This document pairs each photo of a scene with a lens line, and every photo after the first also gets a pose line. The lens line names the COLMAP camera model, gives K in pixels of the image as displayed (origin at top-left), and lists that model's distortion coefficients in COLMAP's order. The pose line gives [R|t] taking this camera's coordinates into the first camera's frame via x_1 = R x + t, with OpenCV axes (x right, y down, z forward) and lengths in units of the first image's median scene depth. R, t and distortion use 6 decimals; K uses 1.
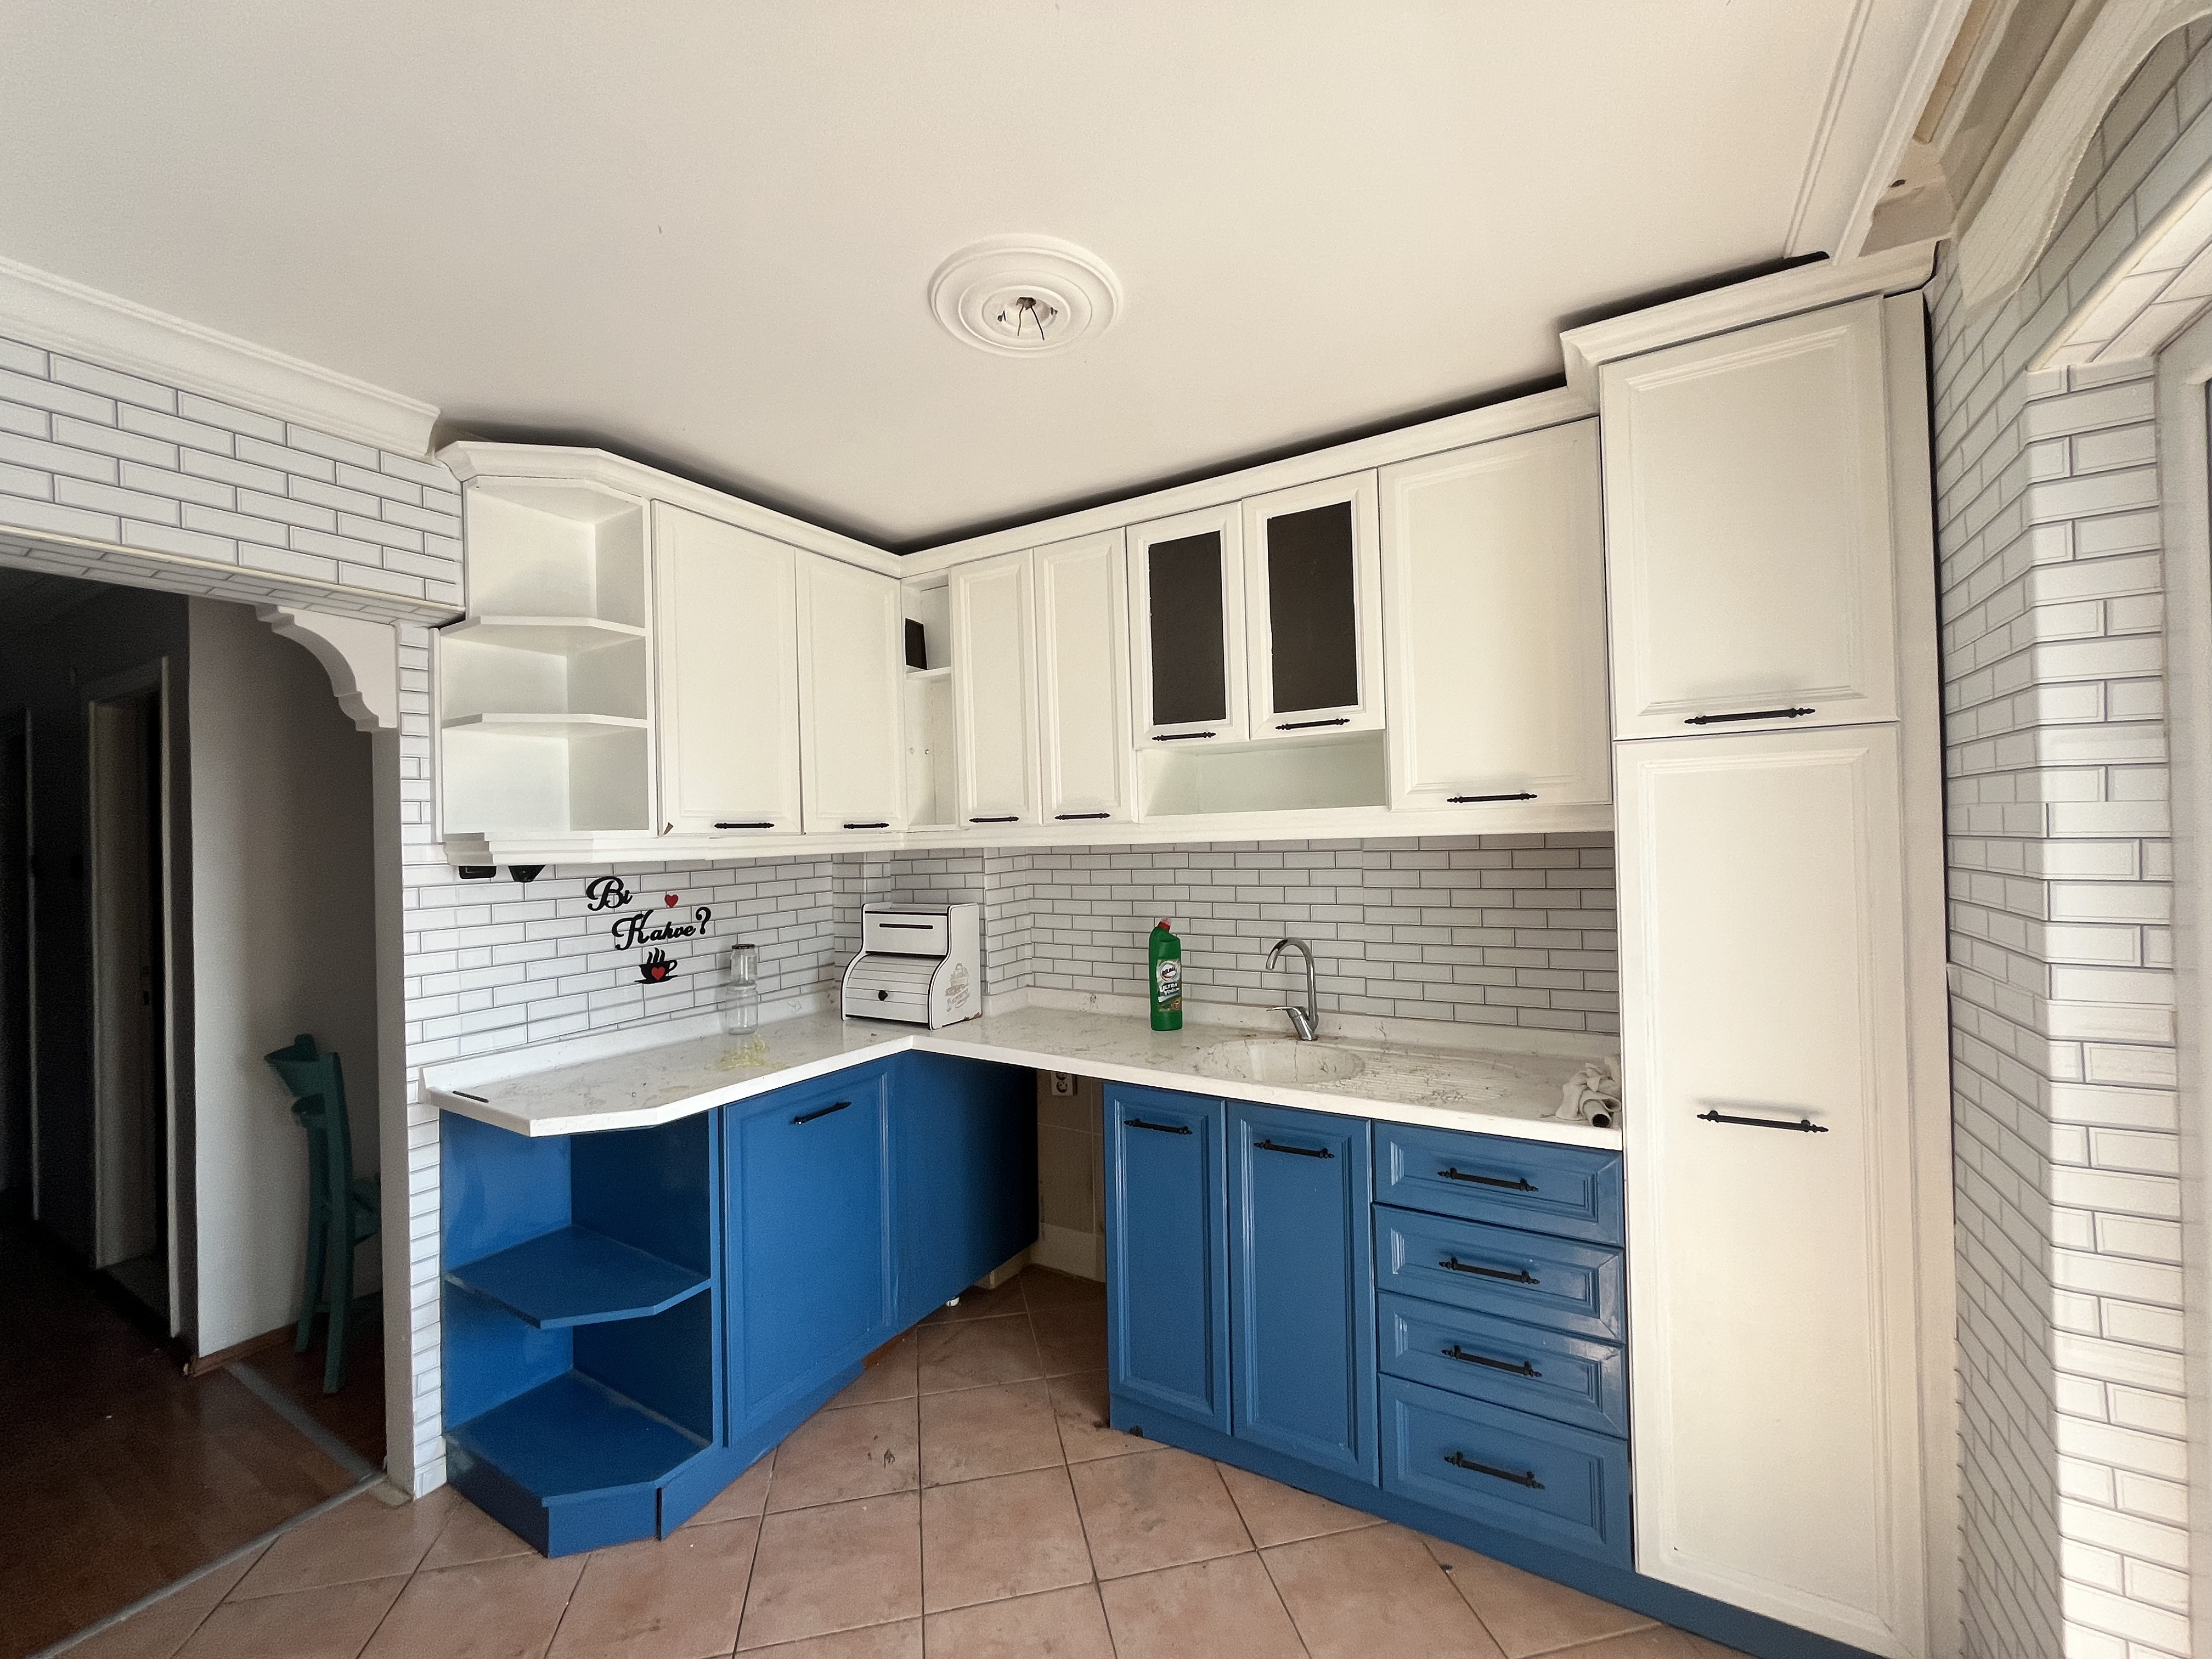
lens RADIAL K [[892.4, 0, 1100.6], [0, 892.4, 832.4], [0, 0, 1]] dist [0.001121, -0.000125]
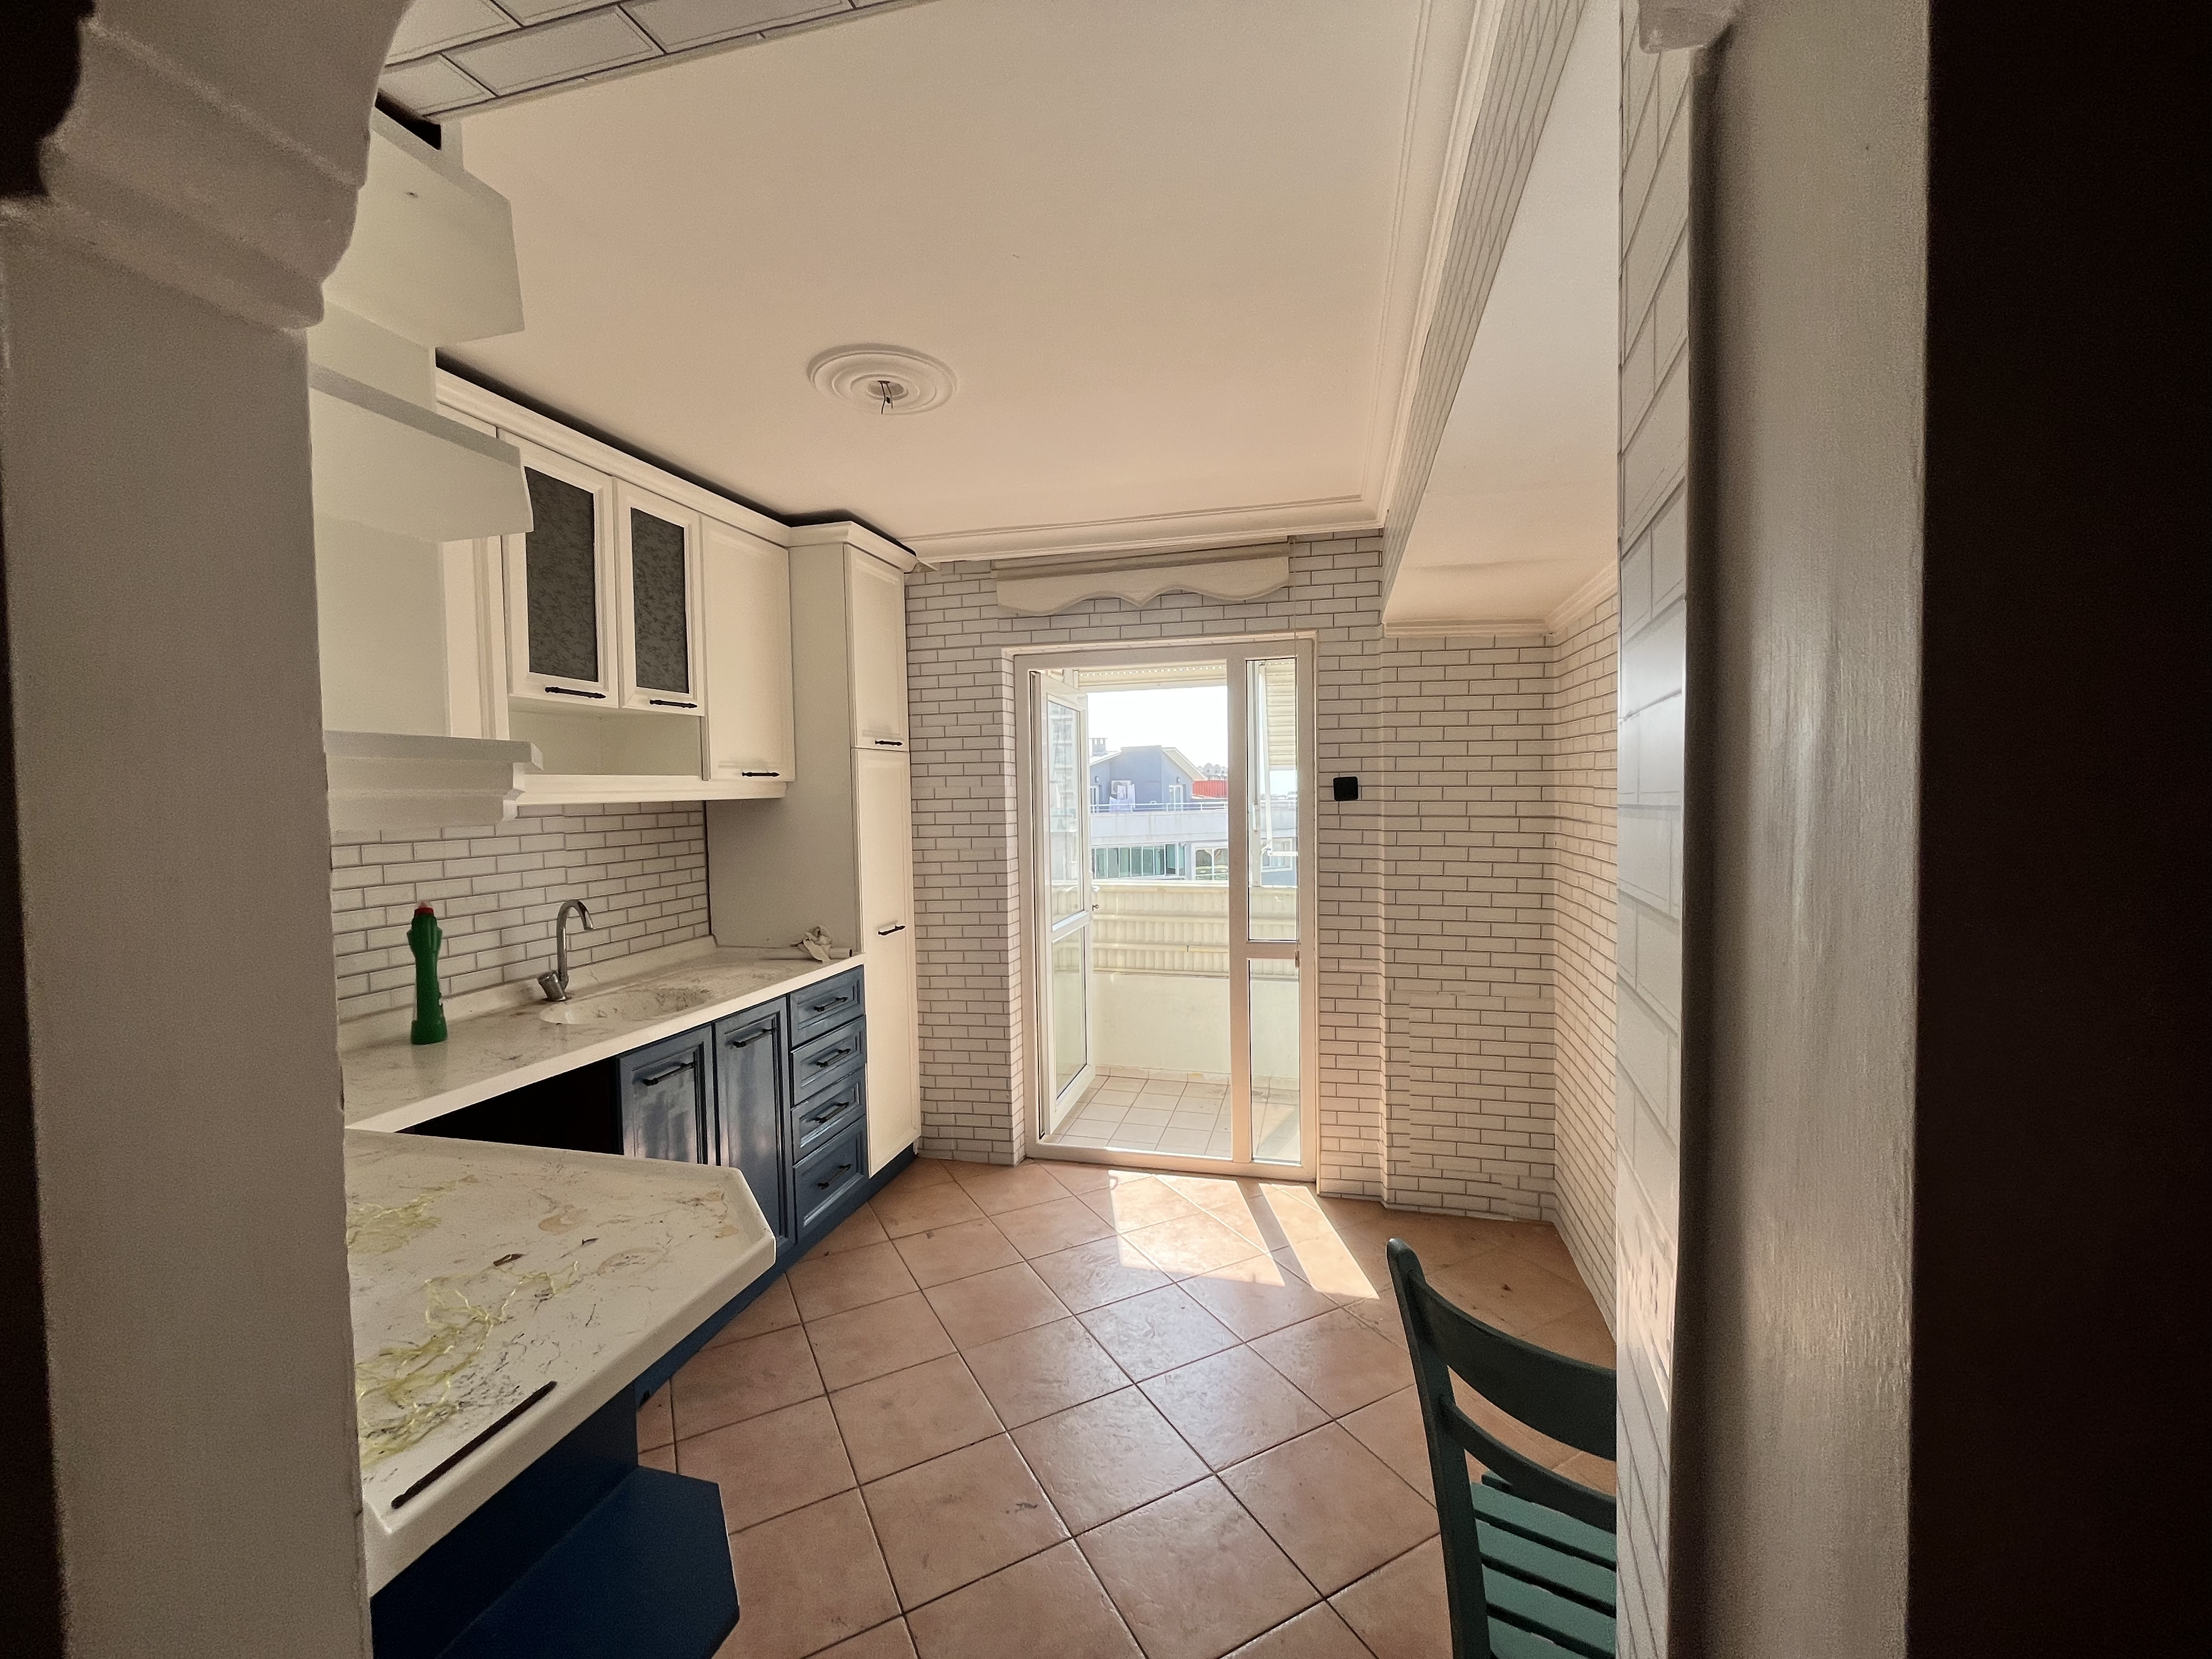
lens RADIAL K [[892.4, 0, 1093.9], [0, 892.4, 831.4], [0, 0, 1]] dist [0.001121, -0.000125]
pose [[-0.265672, -0.013552, 0.963968, -0.957014], [0.019336, 0.999625, 0.019382, 0.032050], [-0.963870, 0.023789, -0.265310, 0.708937]]
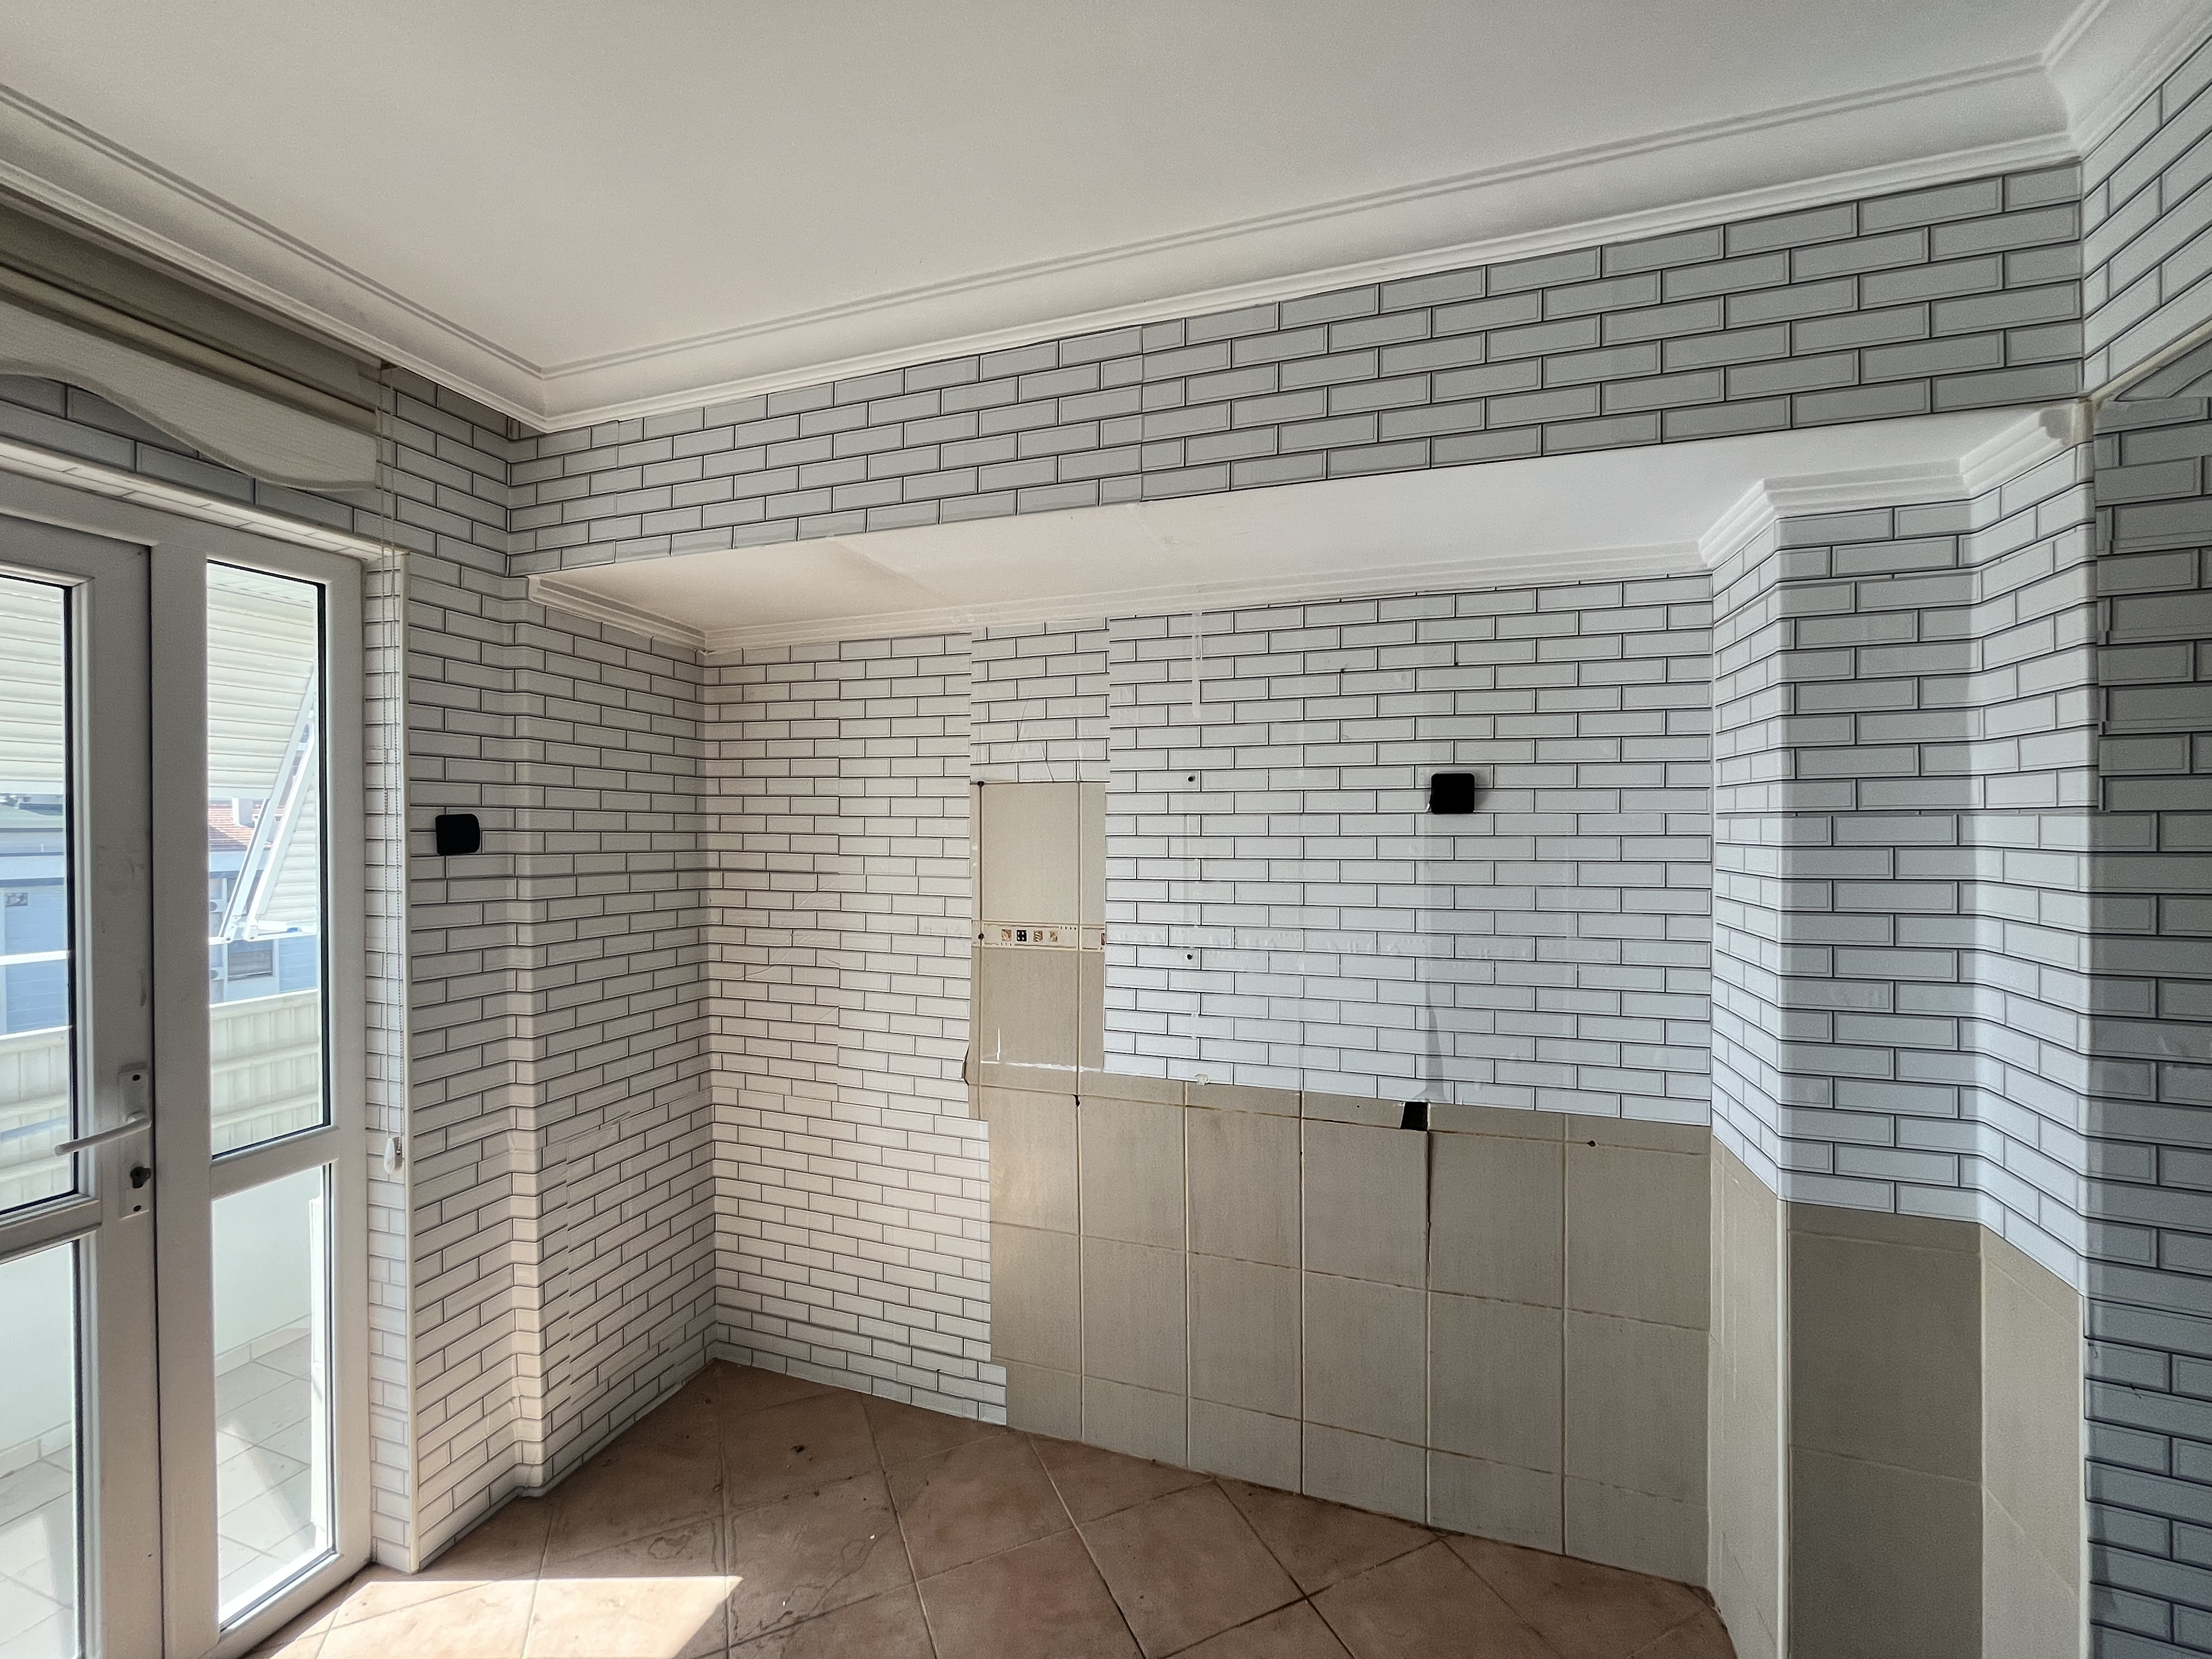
lens RADIAL K [[892.4, 0, 1105.6], [0, 892.4, 832.4], [0, 0, 1]] dist [0.001121, -0.000125]
pose [[-0.980143, 0.024326, -0.196794, -0.184163], [0.022480, 0.999680, 0.011610, 0.003744], [0.197014, 0.006956, -0.980376, 0.873955]]
